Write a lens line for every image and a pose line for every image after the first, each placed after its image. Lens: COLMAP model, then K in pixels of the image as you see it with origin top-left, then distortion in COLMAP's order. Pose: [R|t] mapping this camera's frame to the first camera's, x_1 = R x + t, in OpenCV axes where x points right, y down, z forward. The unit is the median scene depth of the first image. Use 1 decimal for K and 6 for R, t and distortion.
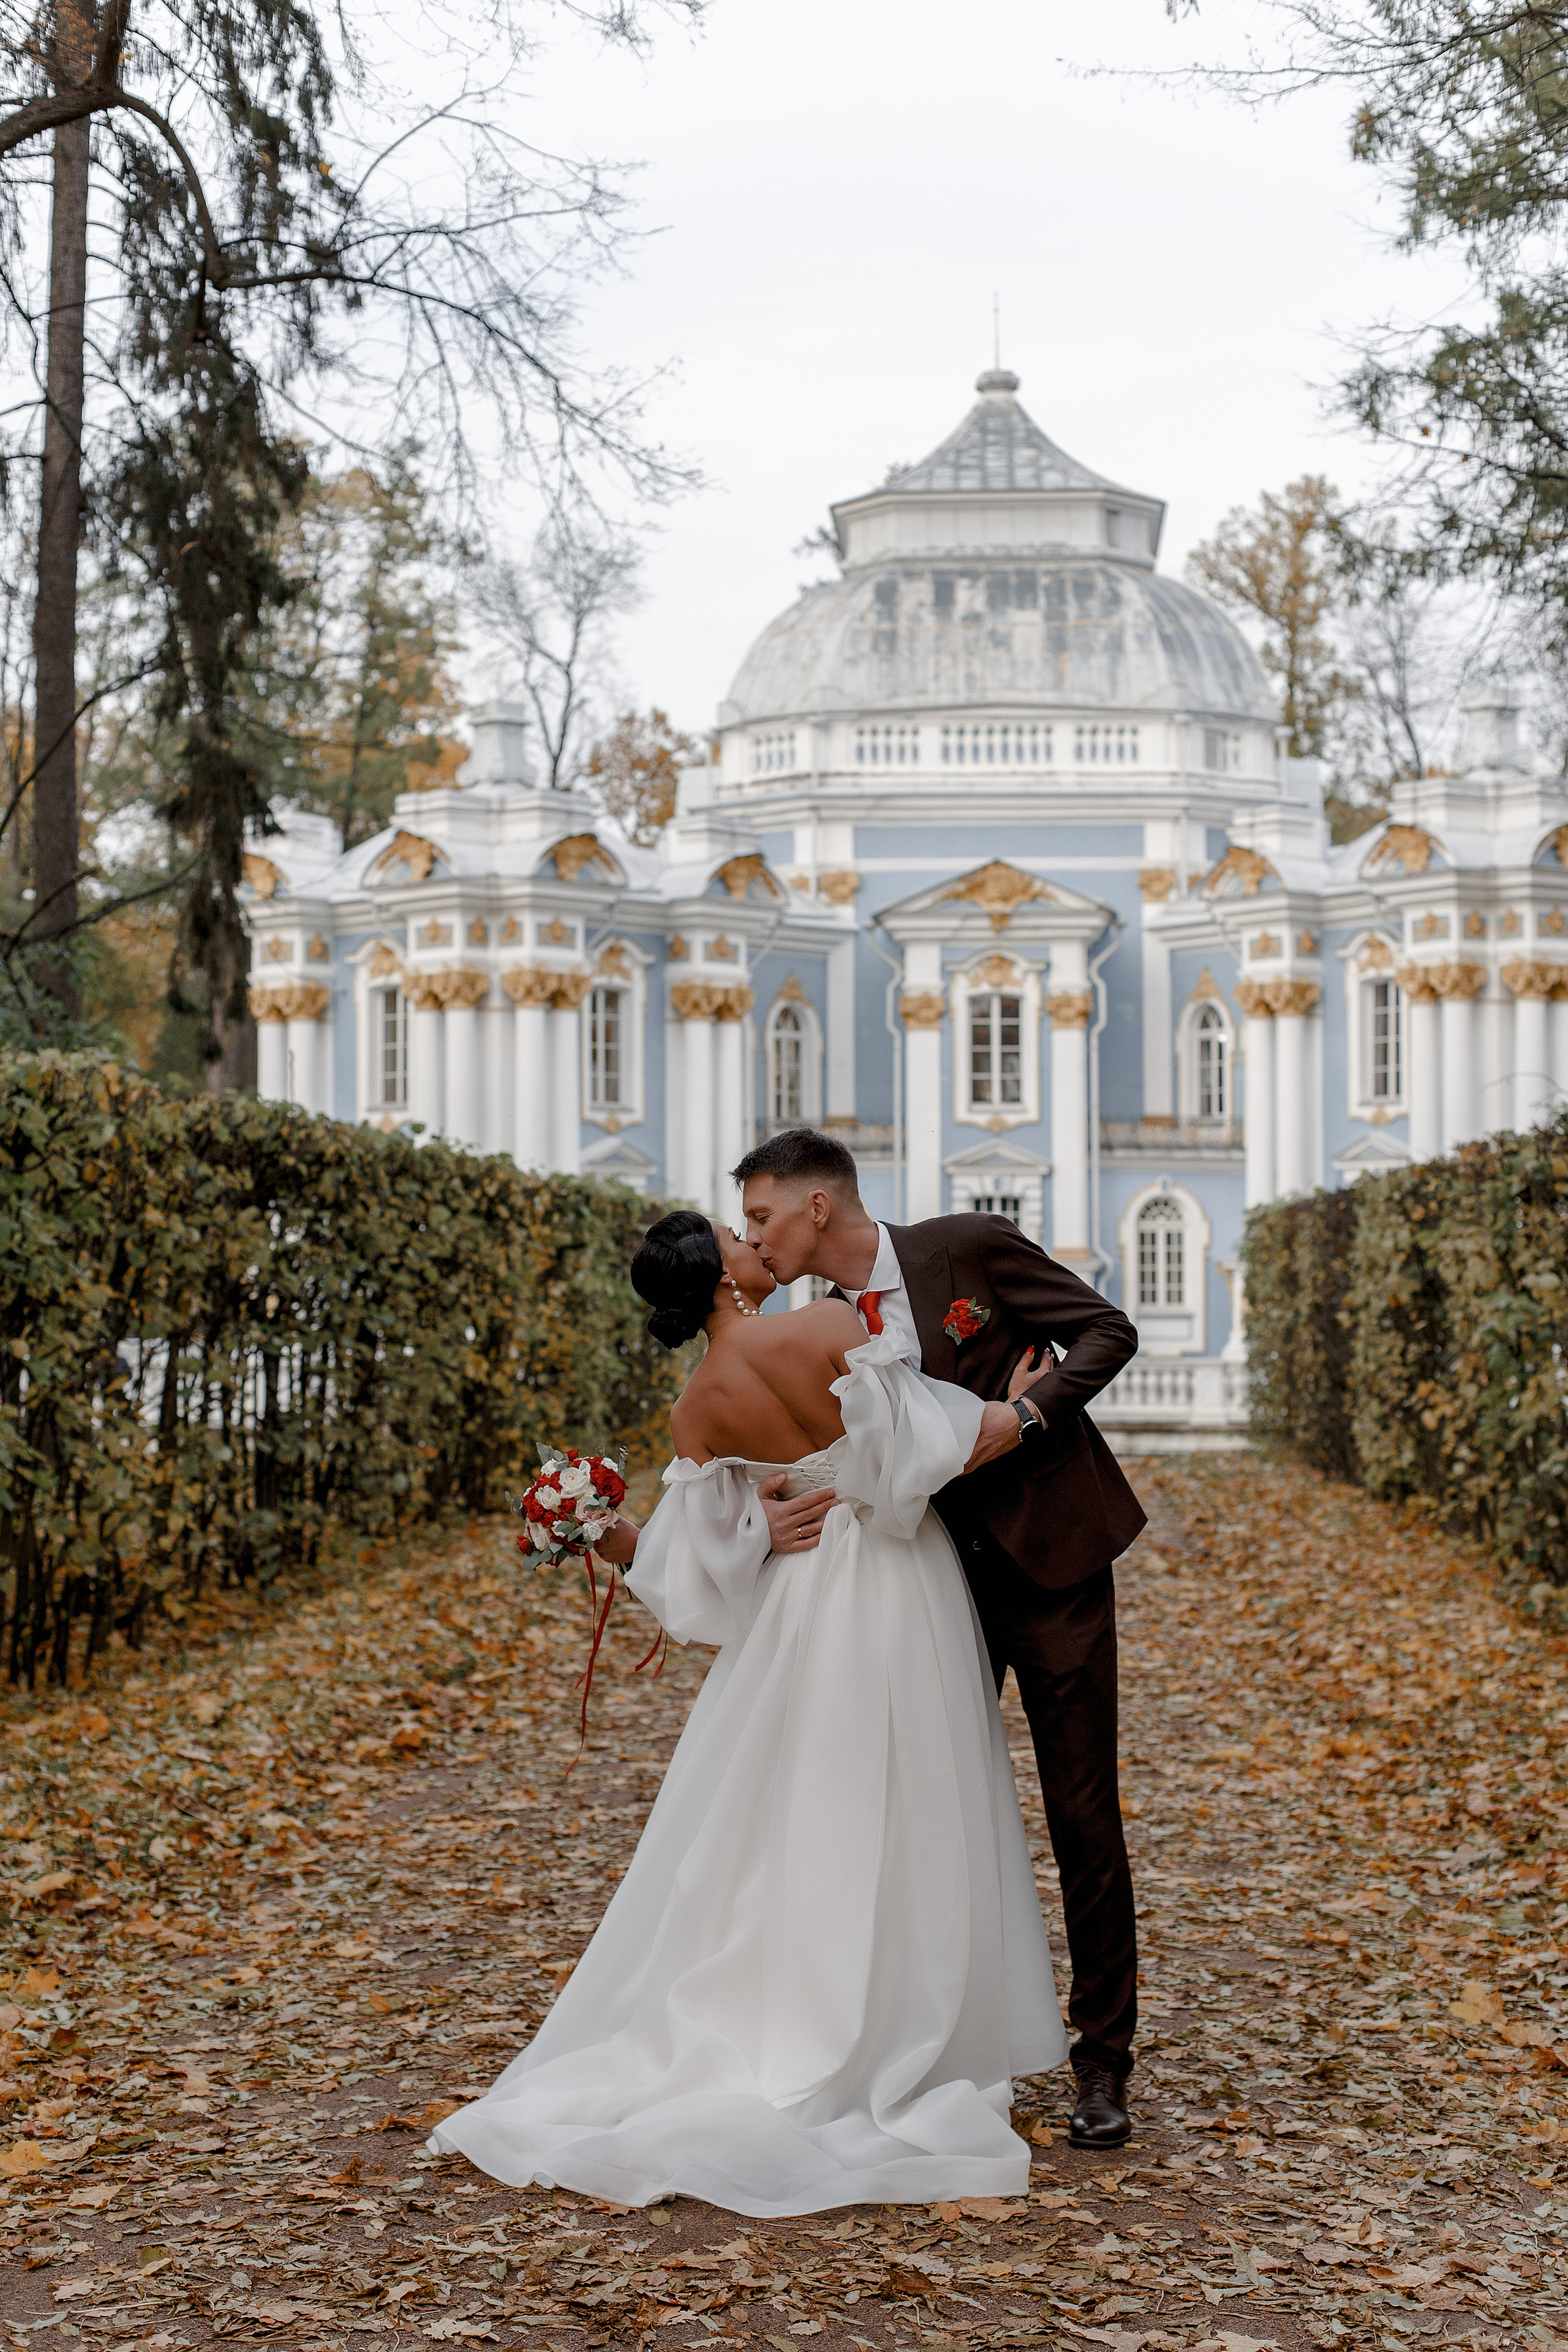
lens RADIAL K [[3801.1, 0, 769.3], [0, 3801.1, 1223.9], [0, 0, 1]] dist [-0.141618, 0.108411]
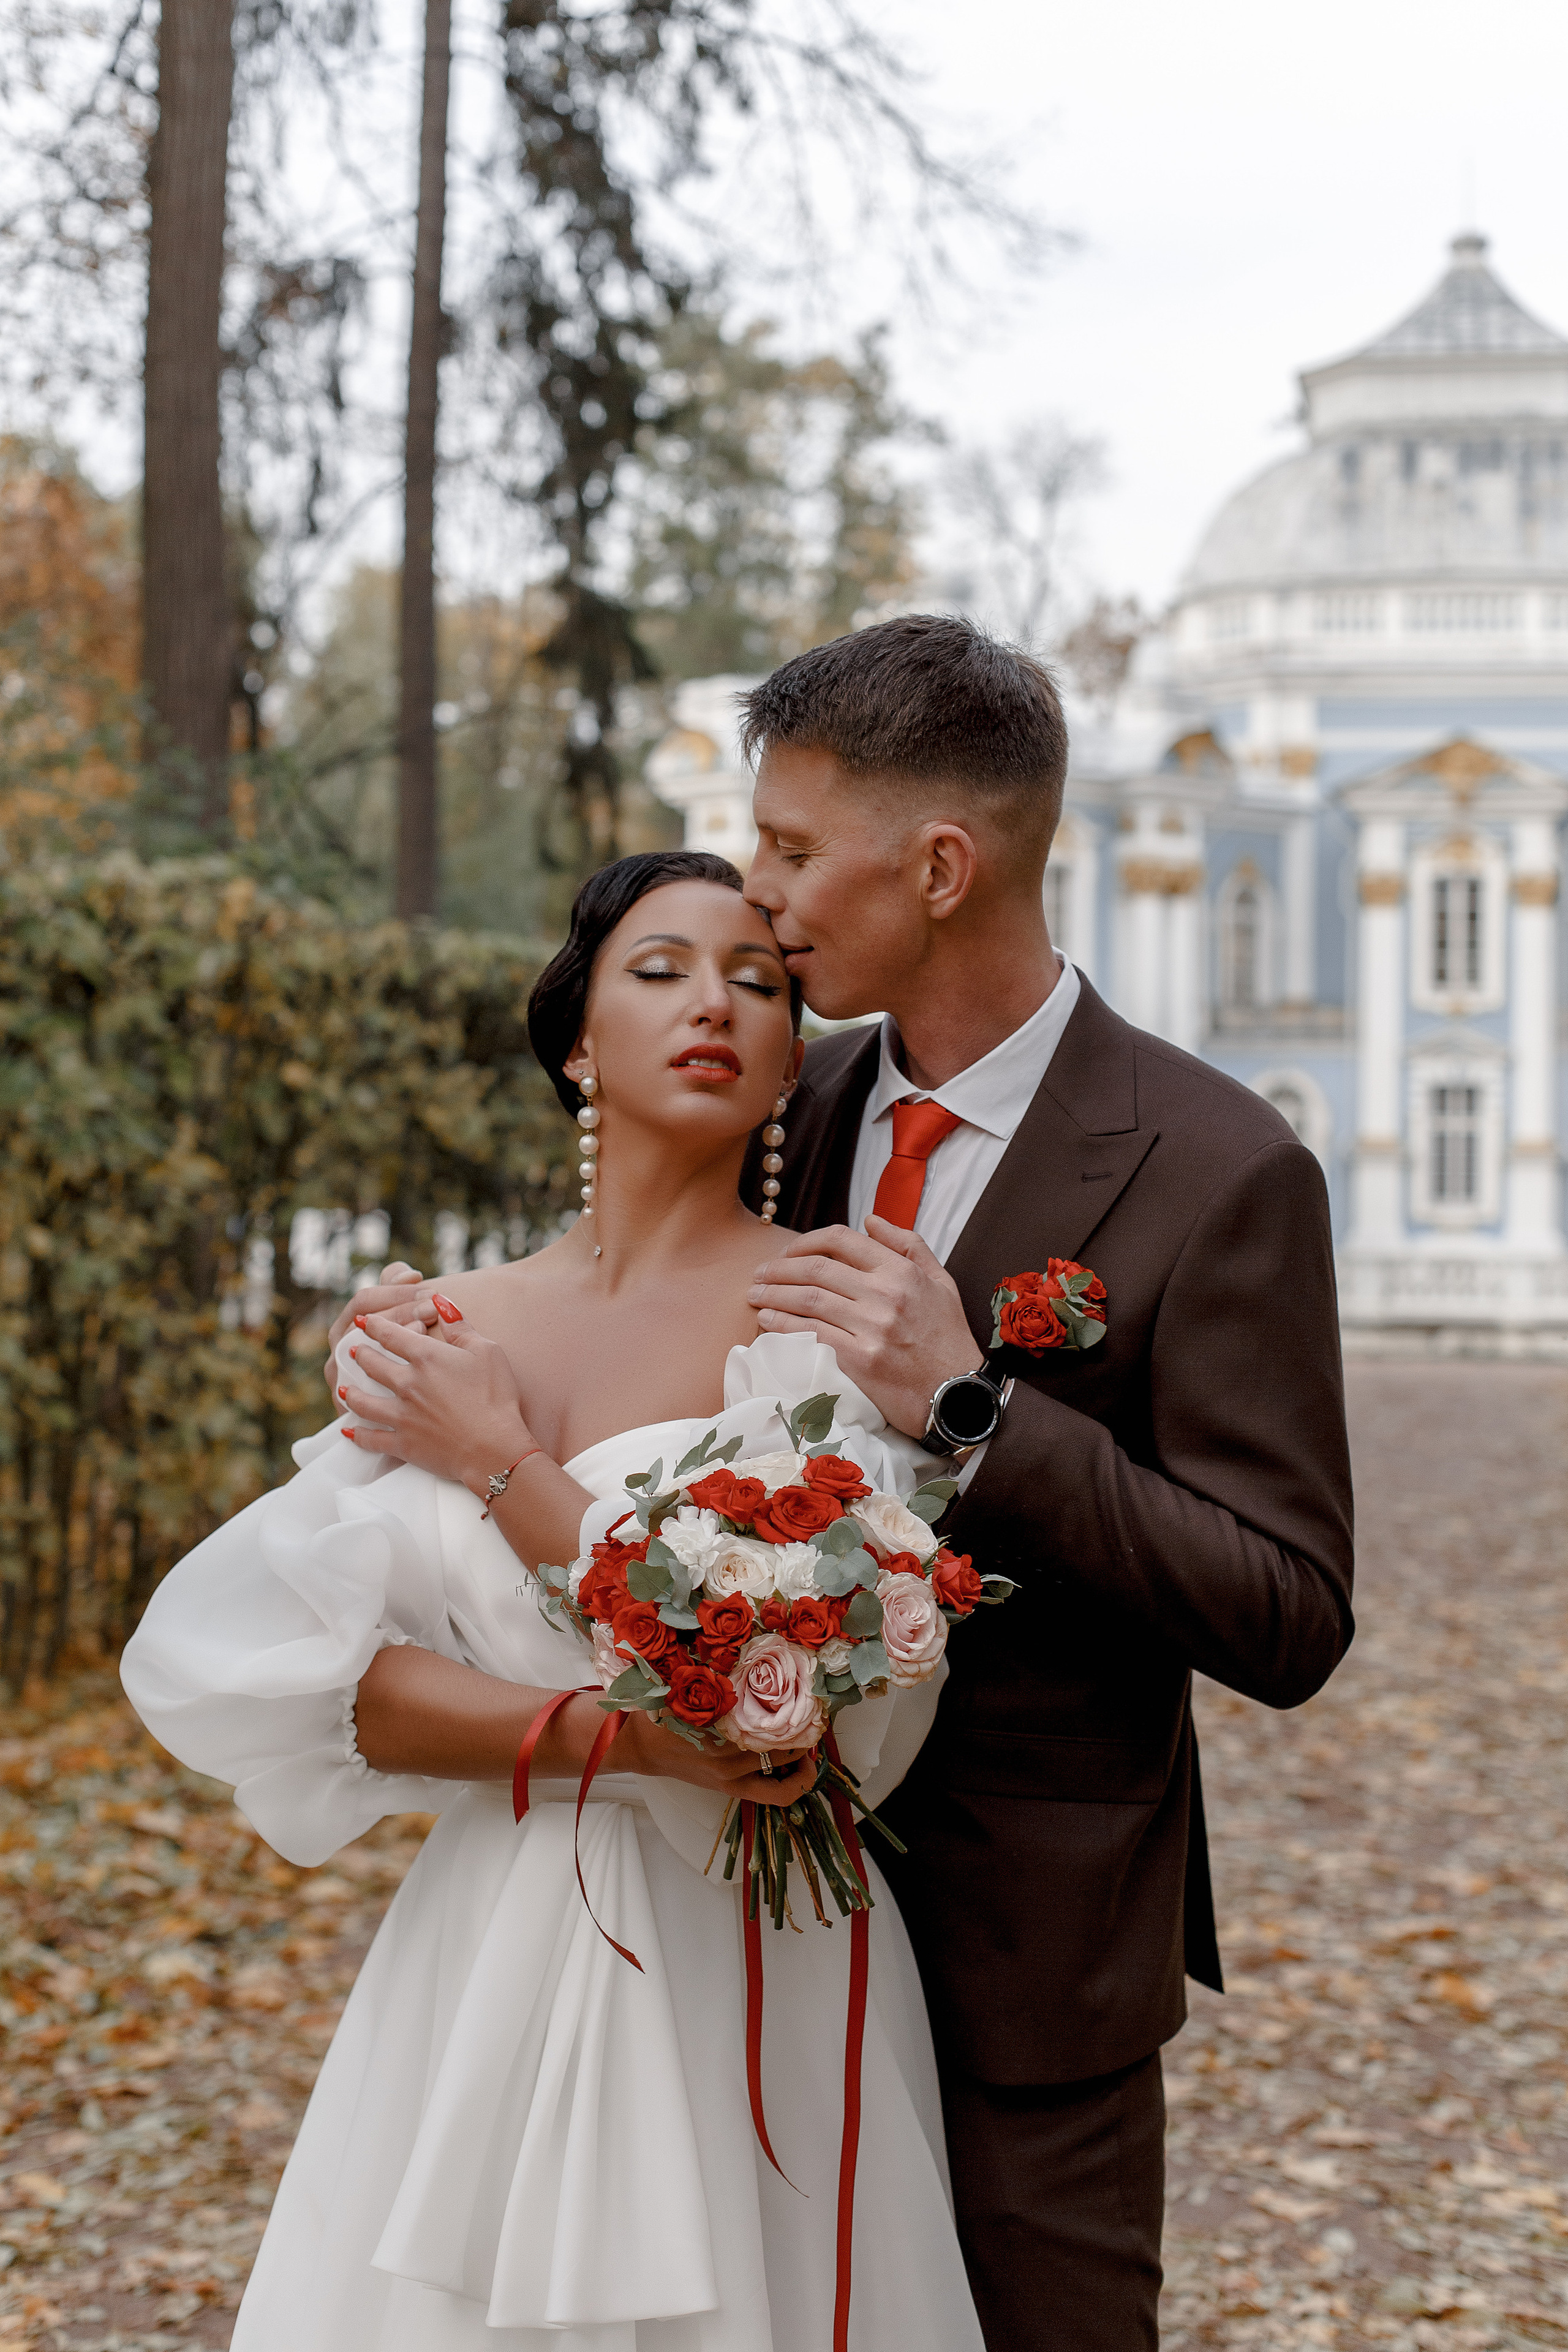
lens RADIAL K [[3547.6, 0, 795.5], [0, 3547.6, 1183.2], [0, 0, 1]] dist [-0.139933, 0.100297]
pose [[0.991025, 0.015270, -0.132801, 0.020432], [-0.012590, 0.999700, 0.021000, 0.001959], [0.133082, -0.019140, 0.990920, 0.140540]]
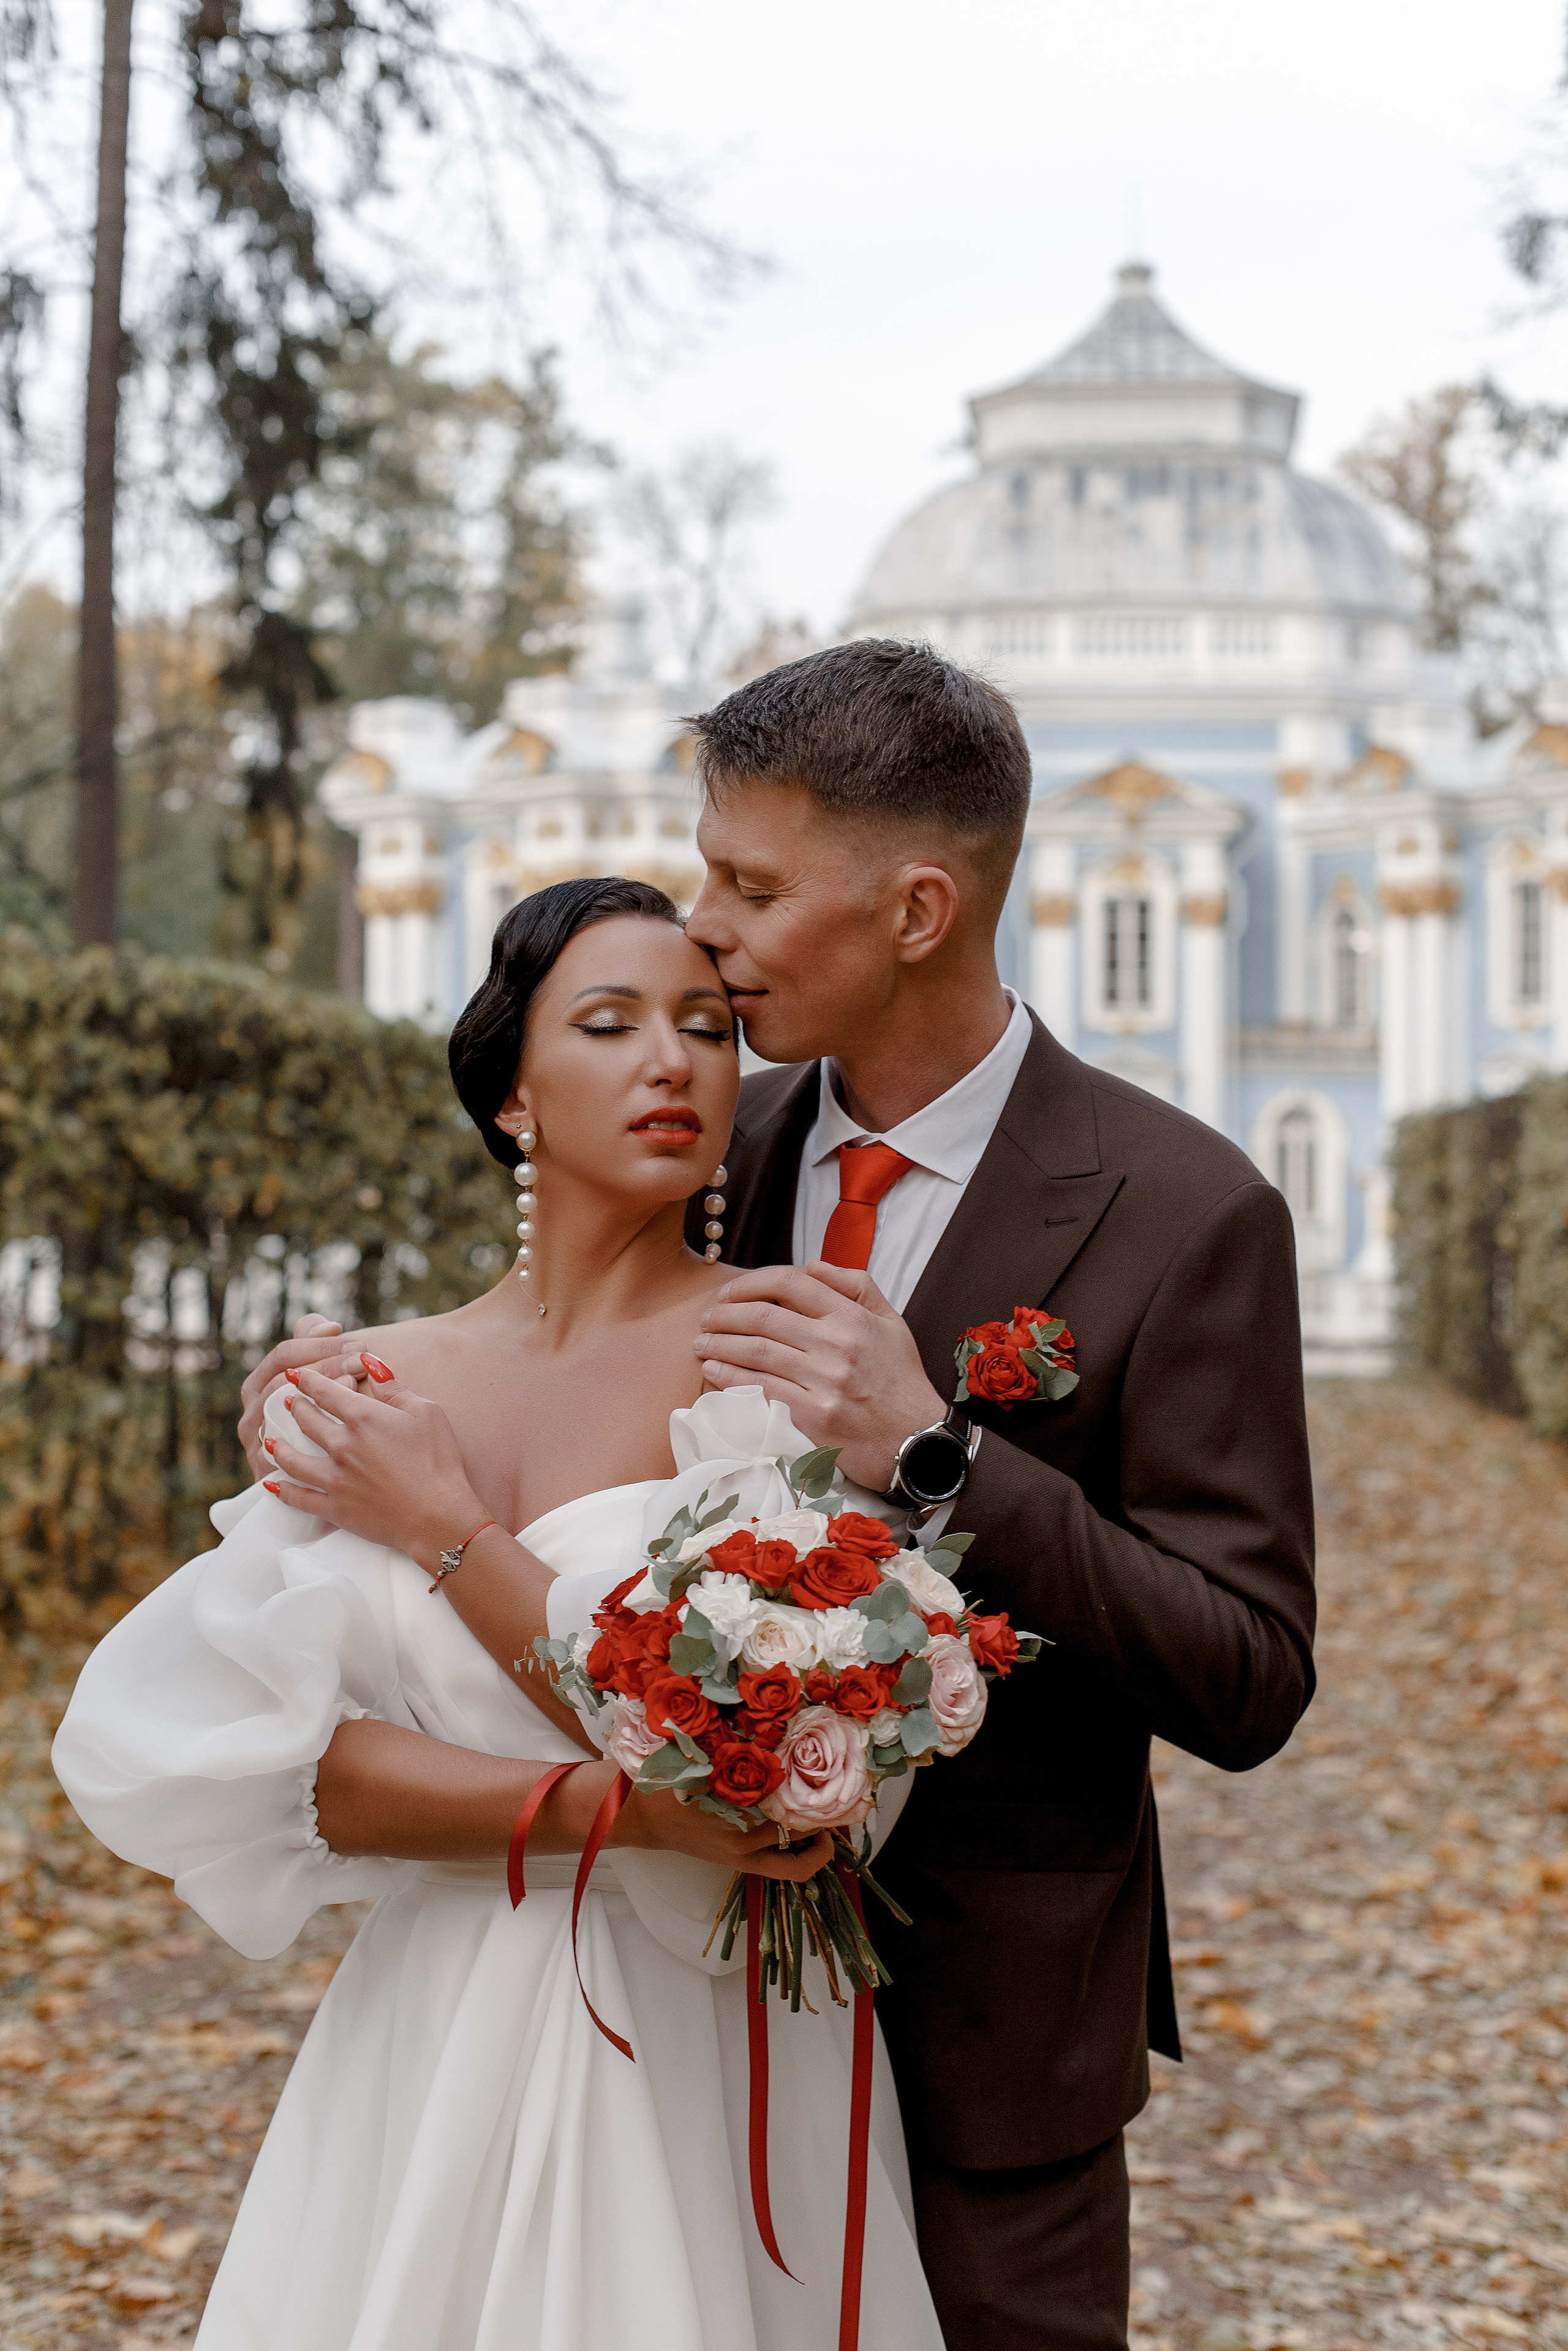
lens RADIAL K [[3536.8, 0, 788.9], [0, 3536.8, 1131.2], [0, 0, 1]] dist [-0.095092, -0.016924]
pose [[0.999197, 0.006738, -0.039493, 0.013966], [-0.006751, 0.999977, -0.000179, 0.001429], [0.039490, 0.000445, 0.999220, 0.142367]]
